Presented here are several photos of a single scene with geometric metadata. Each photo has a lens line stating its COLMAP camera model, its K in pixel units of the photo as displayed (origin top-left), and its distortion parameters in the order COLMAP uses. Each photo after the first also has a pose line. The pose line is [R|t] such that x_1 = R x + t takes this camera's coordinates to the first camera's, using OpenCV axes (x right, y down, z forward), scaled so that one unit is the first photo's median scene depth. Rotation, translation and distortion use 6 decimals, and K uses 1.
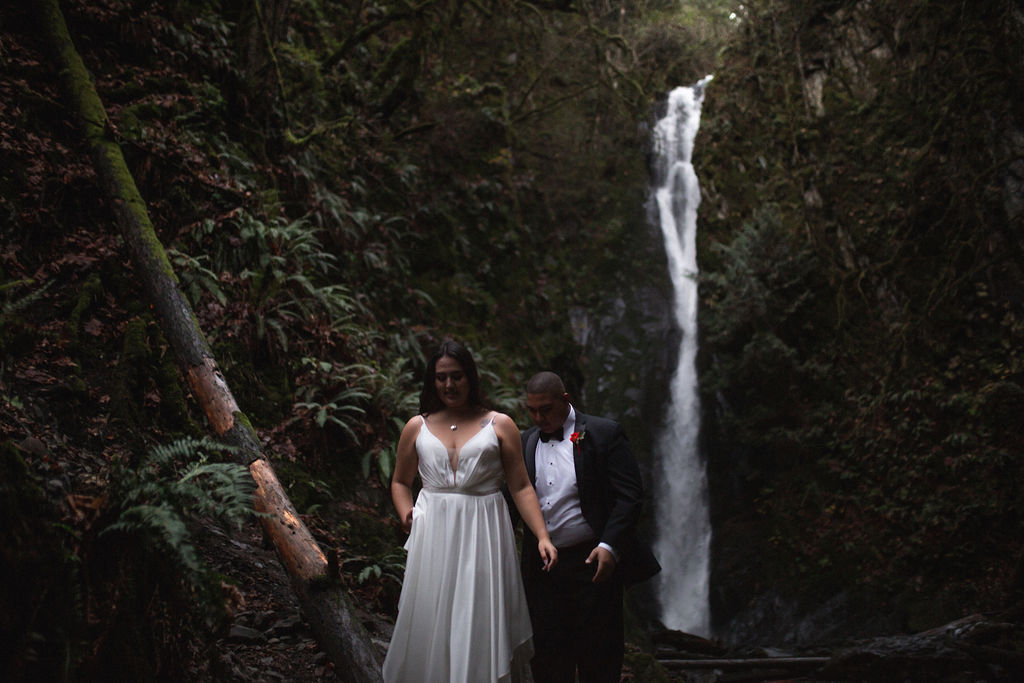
lens RADIAL K [[977.9, 0, 512.8], [0, 977.9, 335.6], [0, 0, 1]] dist [-0.028747, 0.000000]
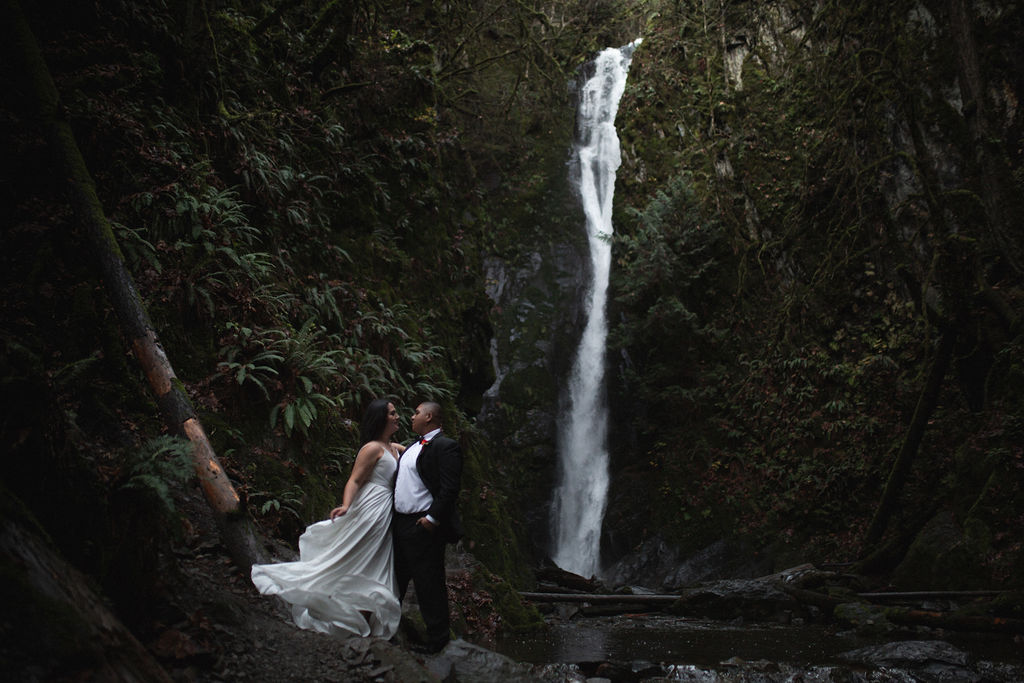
lens RADIAL K [[977.9, 0, 516.5], [0, 977.9, 335.6], [0, 0, 1]] dist [-0.028747, 0.000000]
pose [[0.994816, 0.057366, 0.083969, 0.008941], [-0.062405, 0.996325, 0.058668, -0.014436], [-0.080295, -0.063604, 0.994740, -0.052158]]
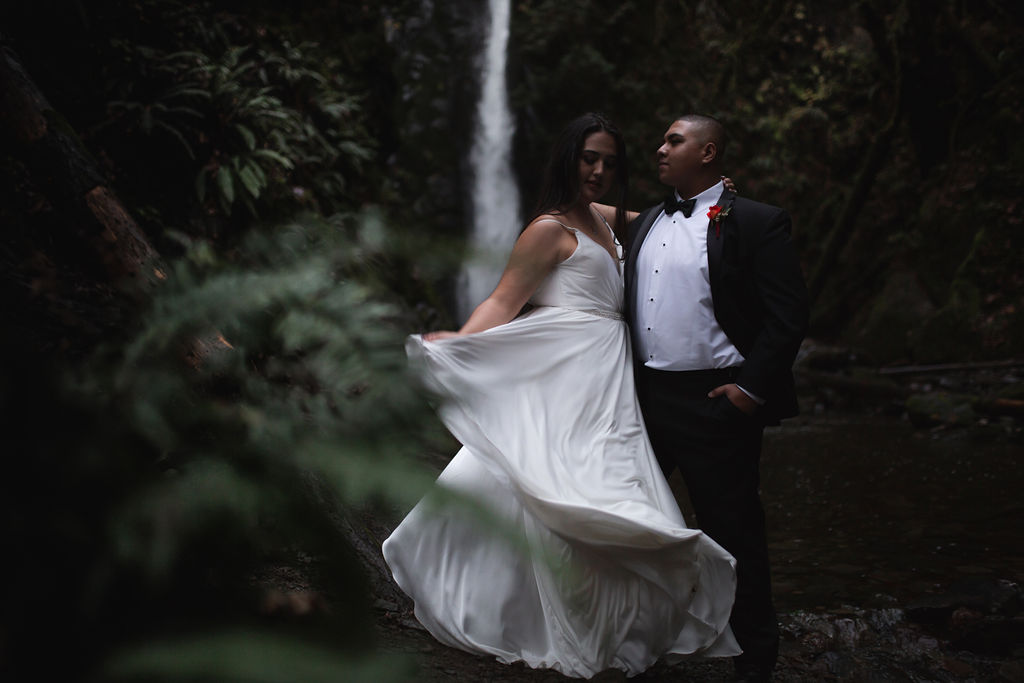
lens RADIAL K [[977.9, 0, 510.7], [0, 977.9, 338.6], [0, 0, 1]] dist [-0.028747, 0.000000]
pose [[0.976493, -0.012710, 0.215172, -0.022560], [-0.050532, 0.956941, 0.285850, 0.004125], [-0.209540, -0.290004, 0.933804, 0.051562]]
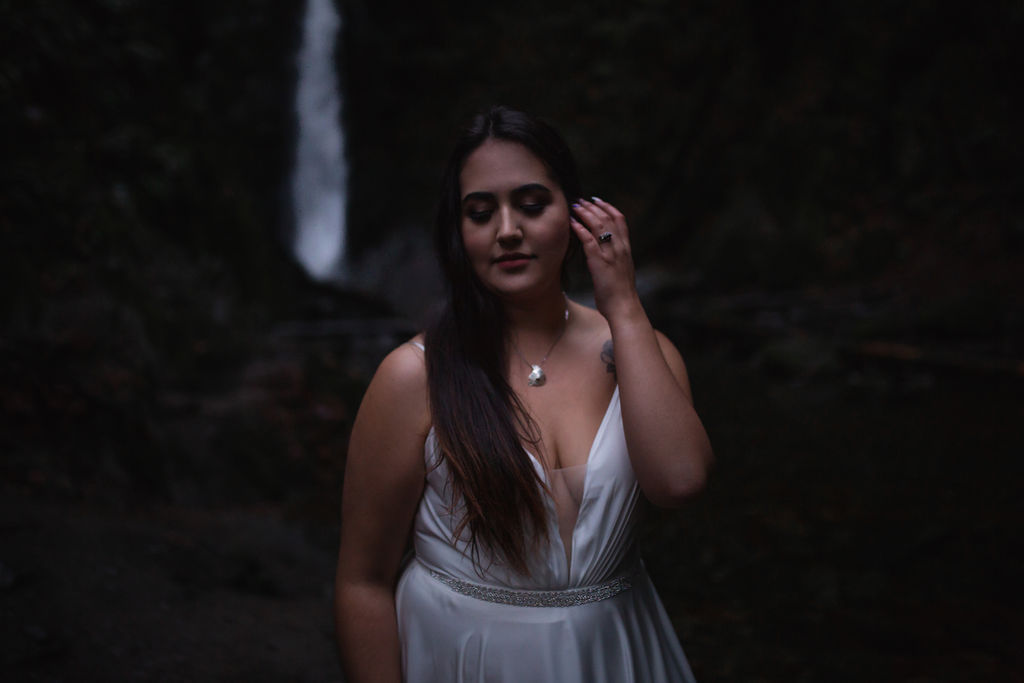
lens RADIAL K [[977.9, 0, 515.2], [0, 977.9, 356.8], [0, 0, 1]] dist [-0.028747, 0.000000]
pose [[0.926917, -0.065562, 0.369494, -0.006396], [-0.087041, 0.920207, 0.381633, 0.005287], [-0.365032, -0.385903, 0.847249, 0.094070]]
